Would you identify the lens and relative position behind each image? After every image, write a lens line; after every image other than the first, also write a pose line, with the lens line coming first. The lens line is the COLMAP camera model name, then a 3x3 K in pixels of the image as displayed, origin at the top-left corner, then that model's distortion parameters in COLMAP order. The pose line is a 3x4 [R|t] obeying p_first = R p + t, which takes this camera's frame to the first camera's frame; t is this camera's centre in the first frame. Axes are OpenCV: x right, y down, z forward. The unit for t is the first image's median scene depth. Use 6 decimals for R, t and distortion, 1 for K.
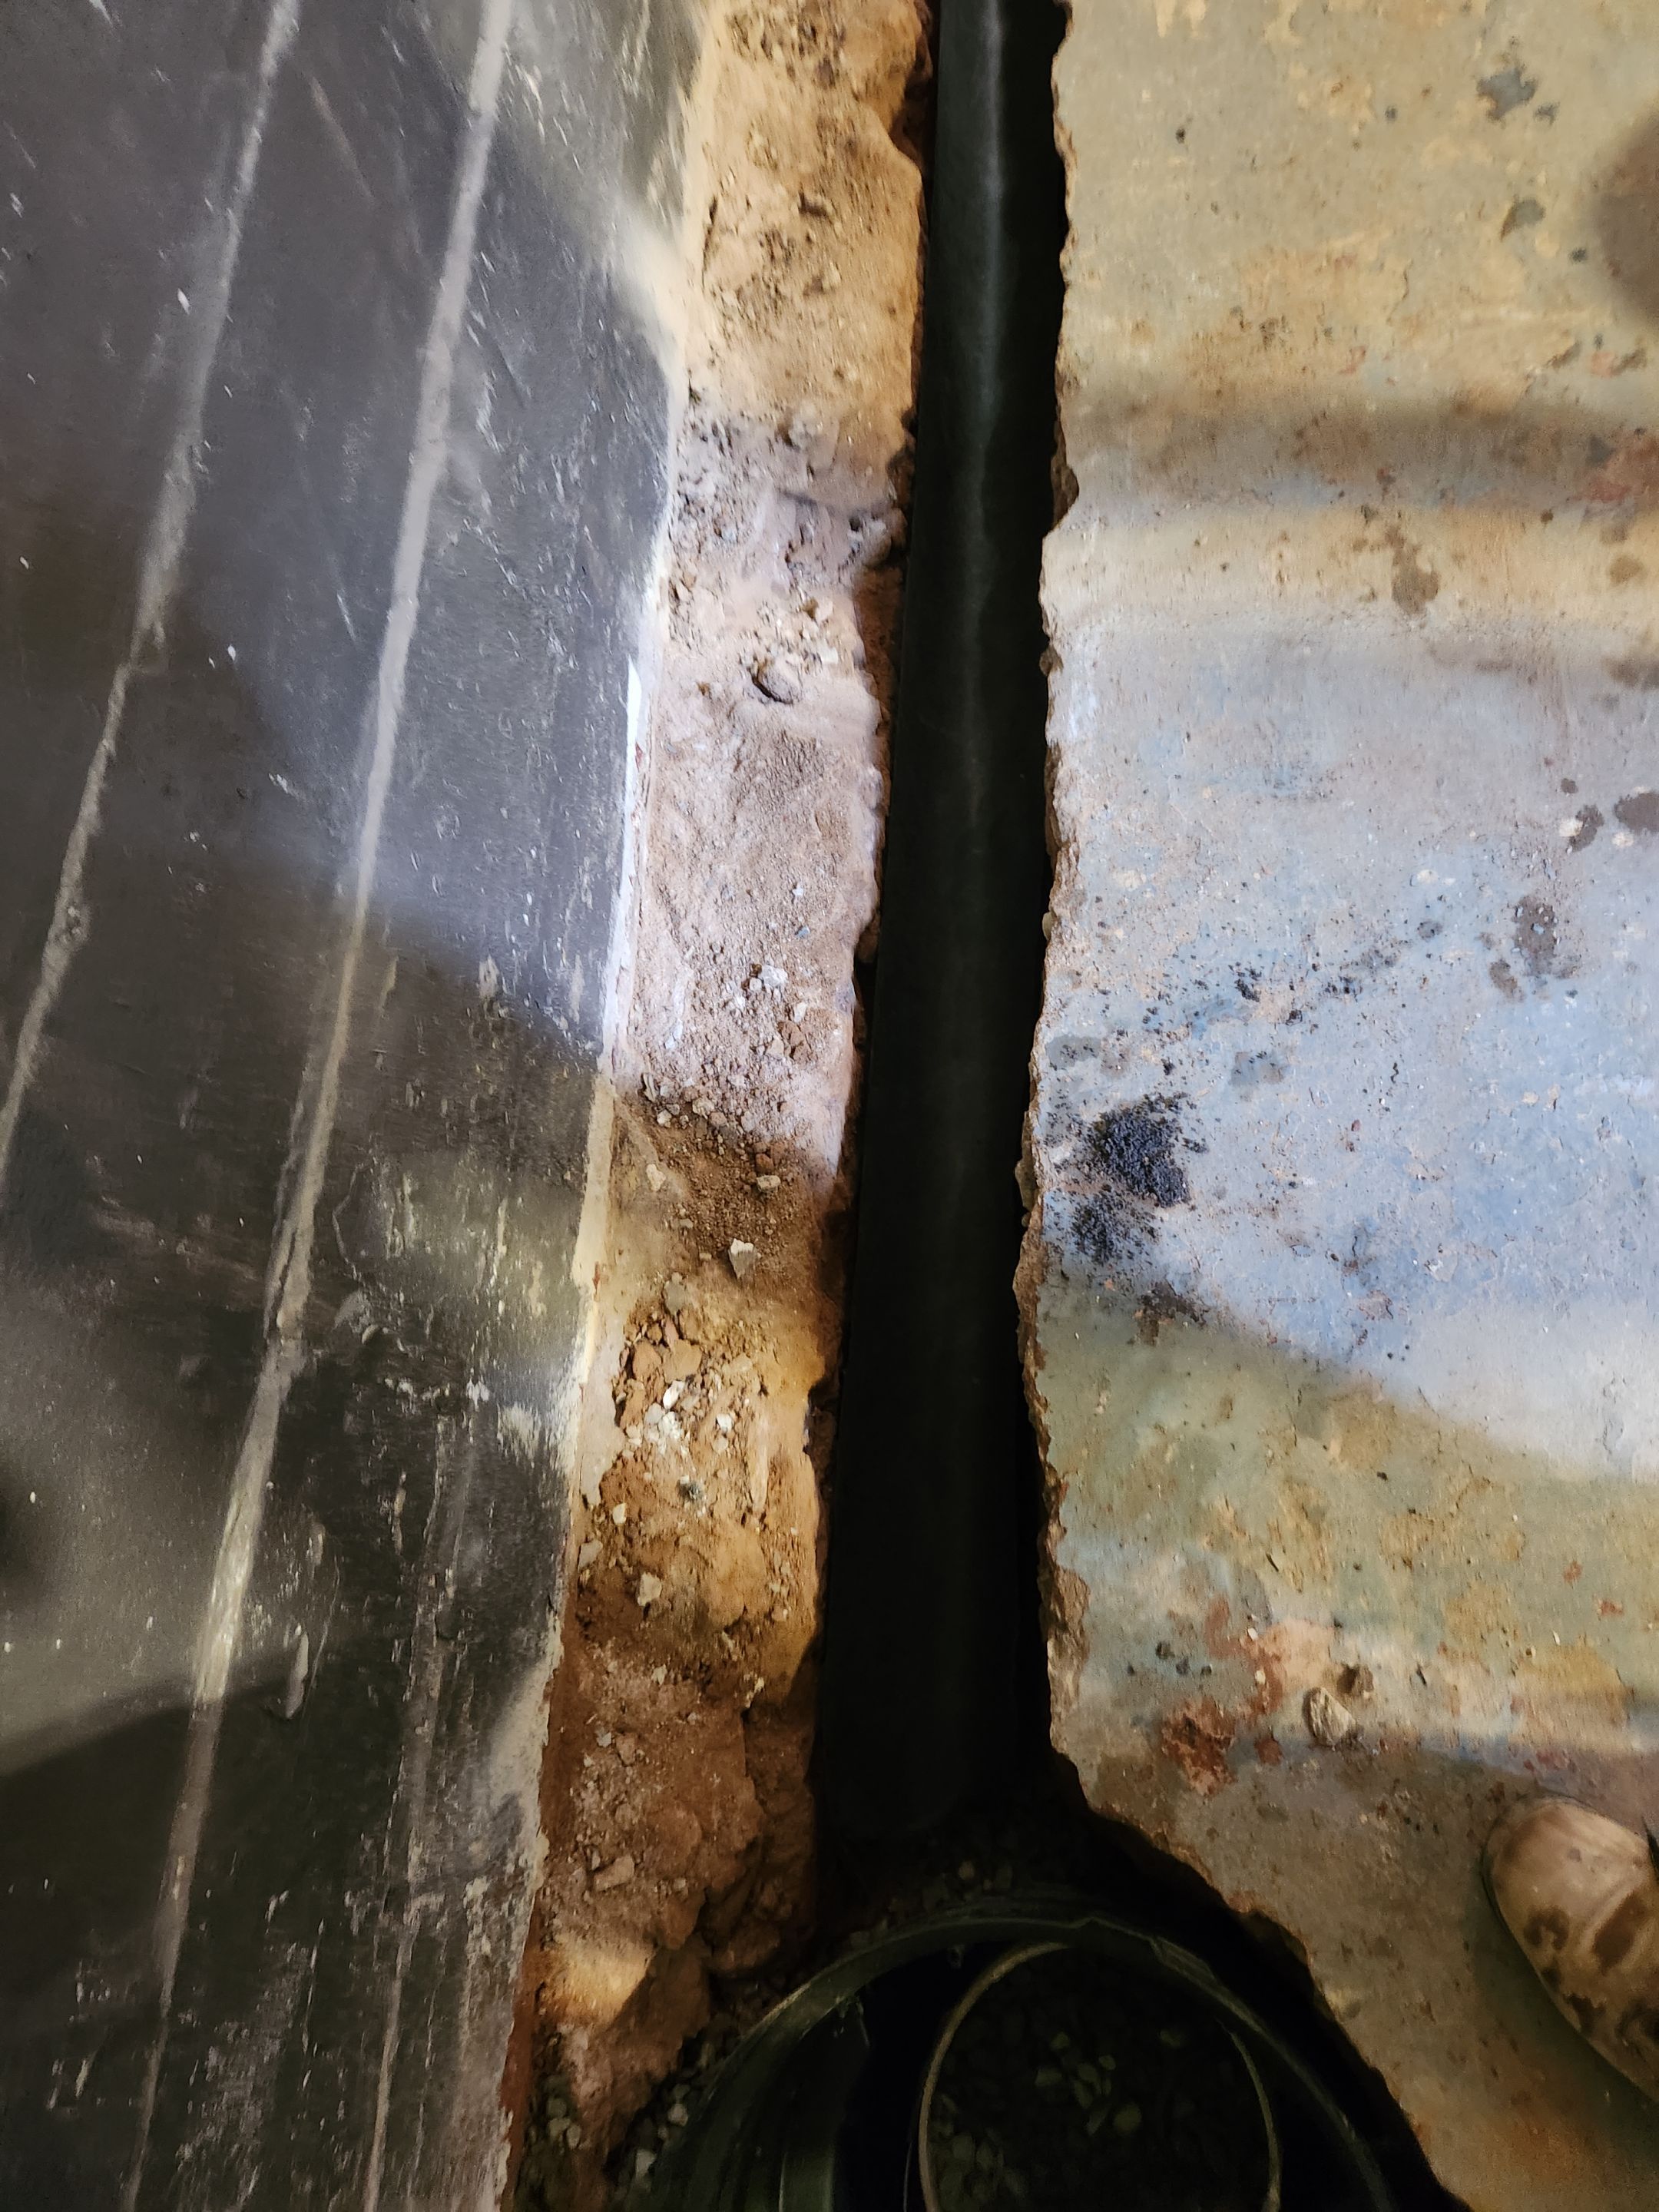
lens RADIAL K [[1491.2, 0, 829.5], [0, 1491.2, 1106.0], [0, 0, 1]] dist [0.054851, -0.048857]
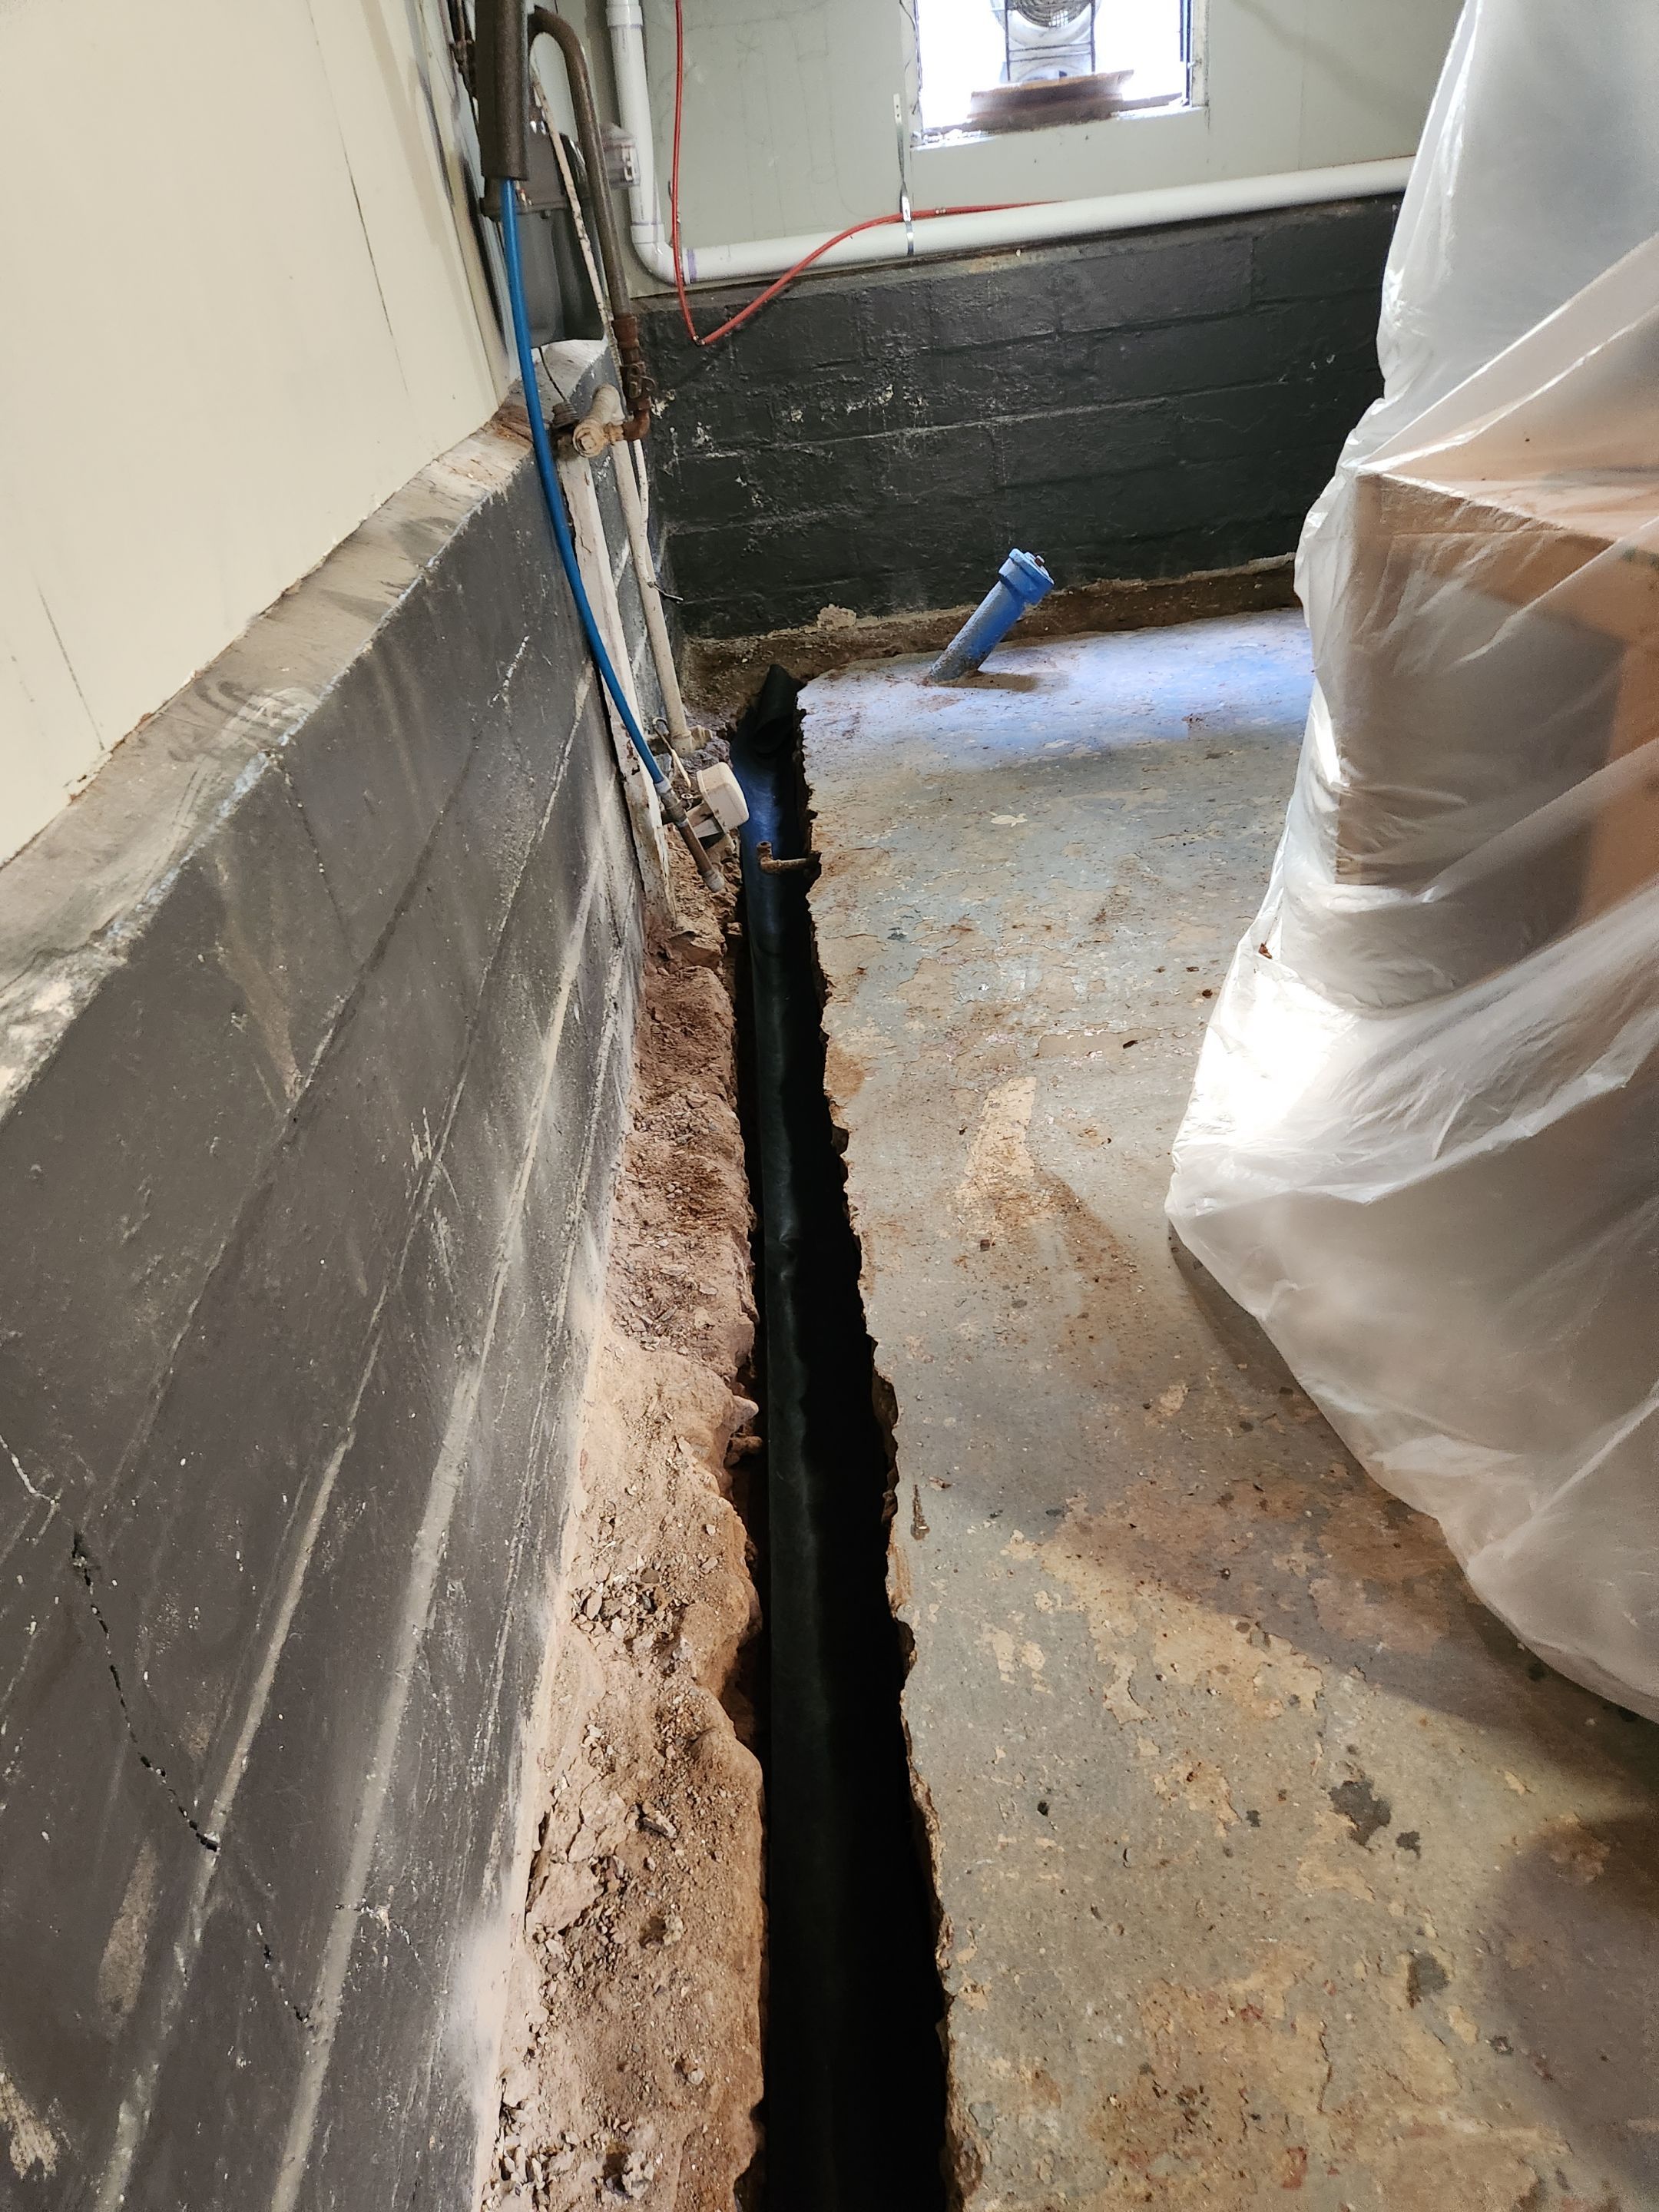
lens RADIAL K [[1491.2, 0, 829.5], [0, 1491.2, 1106.0], [0, 0, 1]] dist [0.054851, -0.048857]
pose [[0.983655, 0.082043, 0.160288, -0.094155], [0.037914, 0.775847, -0.629781, -0.372271], [-0.176028, 0.625565, 0.760055, -0.000878]]
